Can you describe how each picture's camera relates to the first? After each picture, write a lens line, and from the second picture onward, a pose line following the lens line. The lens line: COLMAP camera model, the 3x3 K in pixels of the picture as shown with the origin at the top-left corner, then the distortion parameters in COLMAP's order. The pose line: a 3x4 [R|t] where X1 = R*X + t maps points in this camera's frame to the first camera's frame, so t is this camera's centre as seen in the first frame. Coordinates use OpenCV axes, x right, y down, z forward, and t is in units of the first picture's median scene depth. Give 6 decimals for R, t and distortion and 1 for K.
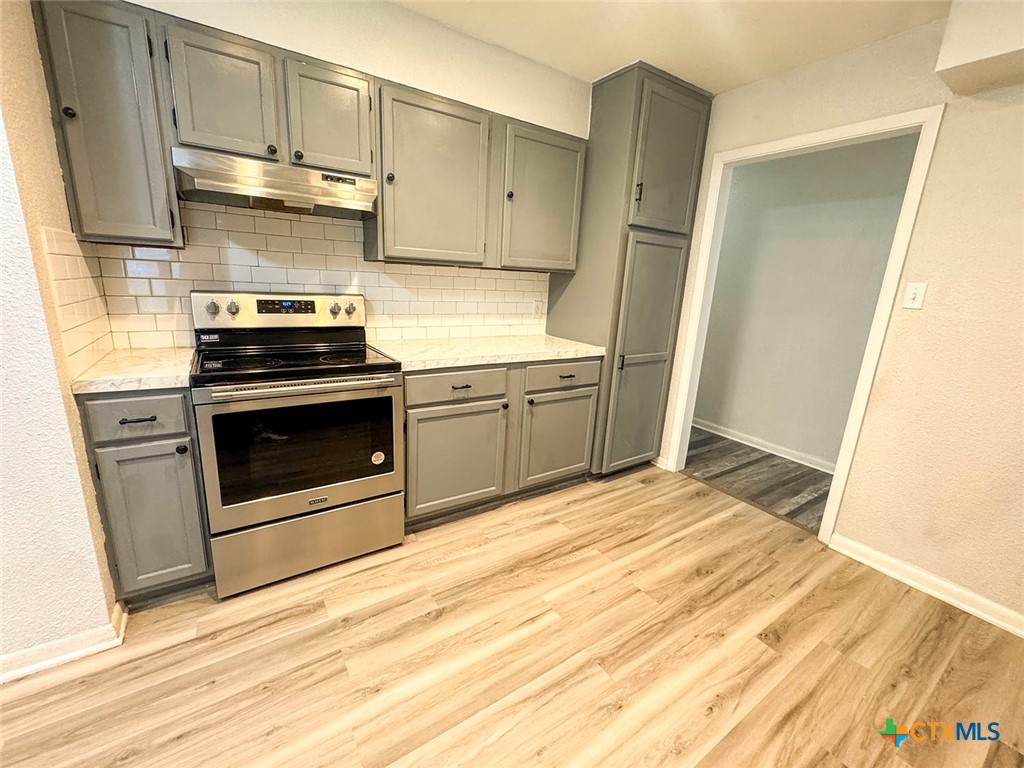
lens RADIAL K [[423.0, 0, 510.4], [0, 423.0, 382.5], [0, 0, 1]] dist [-0.003709, 0.000187]
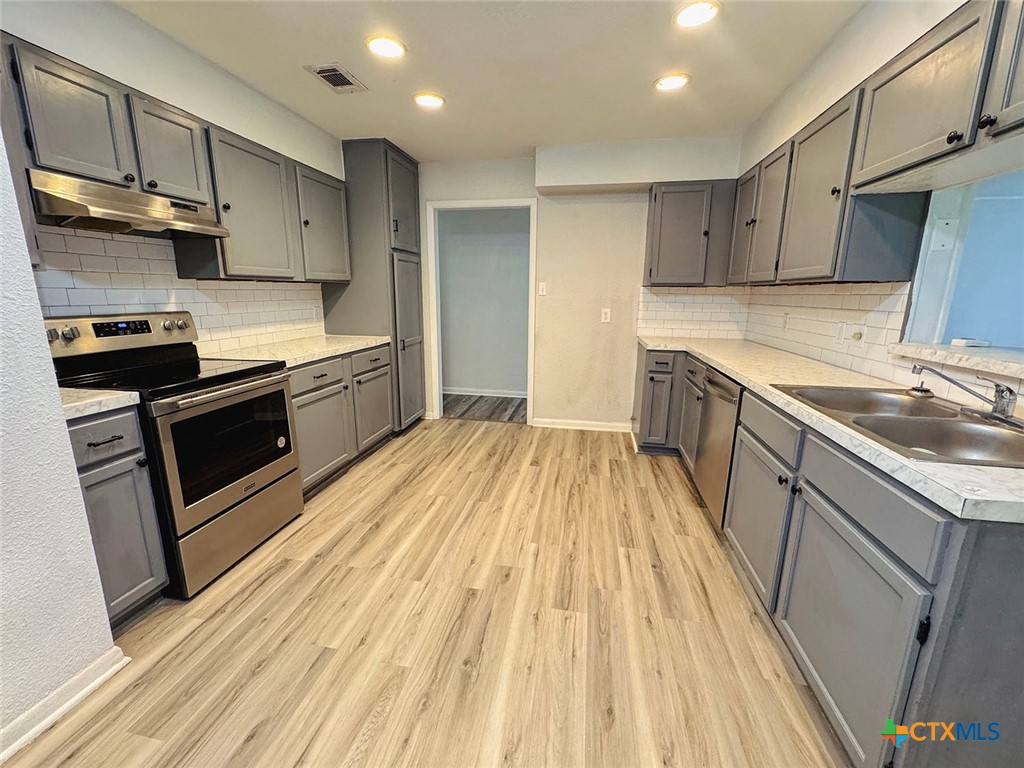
lens RADIAL K [[423.0, 0, 510.4], [0, 423.0, 382.5], [0, 0, 1]] dist [-0.003709, 0.000187]
pose [[0.697109, -0.195724, 0.689733, -0.571930], [0.199198, 0.977014, 0.075917, 0.044522], [-0.688738, 0.084471, 0.720073, -0.289154]]
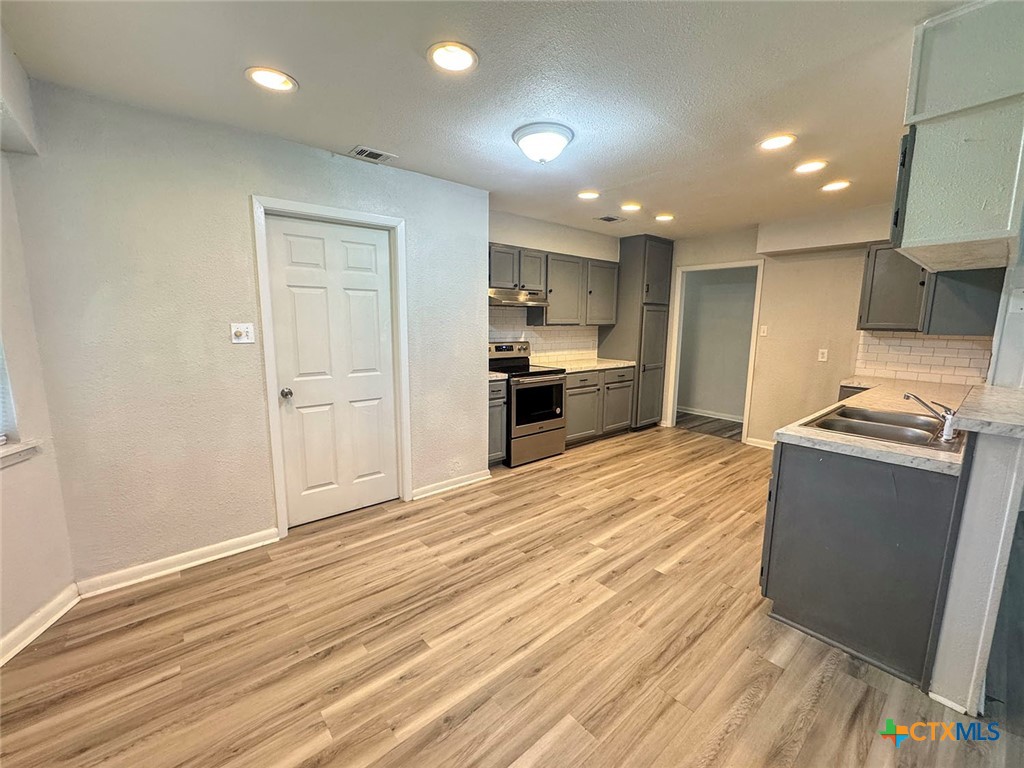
lens RADIAL K [[421.9, 0, 519.8], [0, 421.9, 388.3], [0, 0, 1]] dist [-0.000738, -0.000020]
pose [[0.990562, -0.062109, 0.122183, -0.694164], [0.071537, 0.994663, -0.074355, 0.186249], [-0.116913, 0.082394, 0.989718, -1.109145]]
